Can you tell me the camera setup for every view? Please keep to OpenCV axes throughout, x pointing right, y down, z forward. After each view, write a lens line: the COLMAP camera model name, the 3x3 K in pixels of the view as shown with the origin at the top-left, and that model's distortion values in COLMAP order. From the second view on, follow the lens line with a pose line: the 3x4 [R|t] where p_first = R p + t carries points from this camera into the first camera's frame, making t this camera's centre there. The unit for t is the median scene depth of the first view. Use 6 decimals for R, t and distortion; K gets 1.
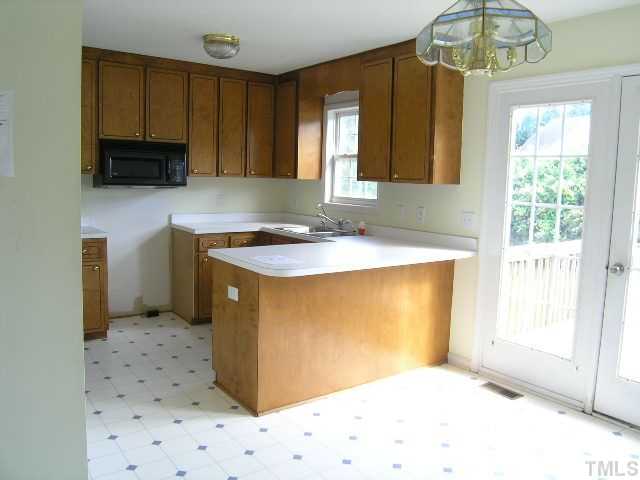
lens RADIAL K [[527.7, 0, 320.0], [0, 527.7, 240.0], [0, 0, 1]] dist [-0.057840, -0.001327]
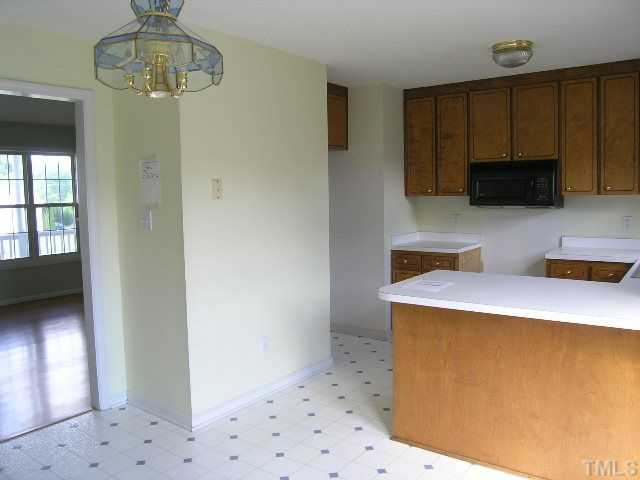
lens RADIAL K [[527.7, 0, 320.0], [0, 527.7, 240.0], [0, 0, 1]] dist [-0.057840, -0.001327]
pose [[0.294766, 0.052174, -0.954144, 0.589329], [-0.087874, 0.995757, 0.027302, -0.040099], [0.951520, 0.075797, 0.298100, 0.425122]]
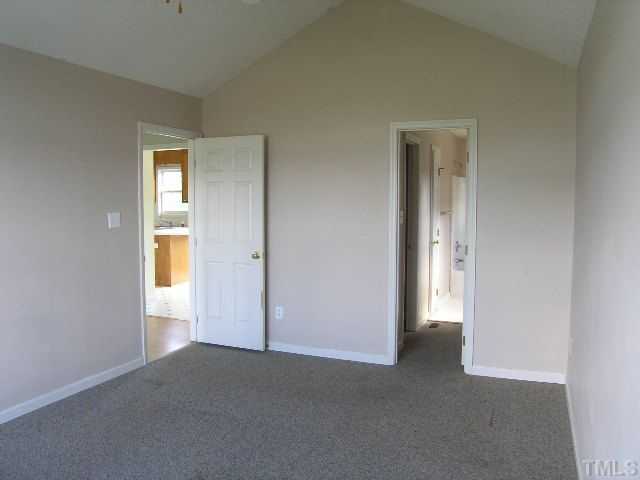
lens RADIAL K [[527.7, 0, 320.0], [0, 527.7, 240.0], [0, 0, 1]] dist [-0.057840, -0.001327]
pose [[0.853923, -0.060072, 0.516921, -0.608914], [0.086072, 0.995938, -0.026446, 0.162089], [-0.513232, 0.067075, 0.855625, -1.240736]]
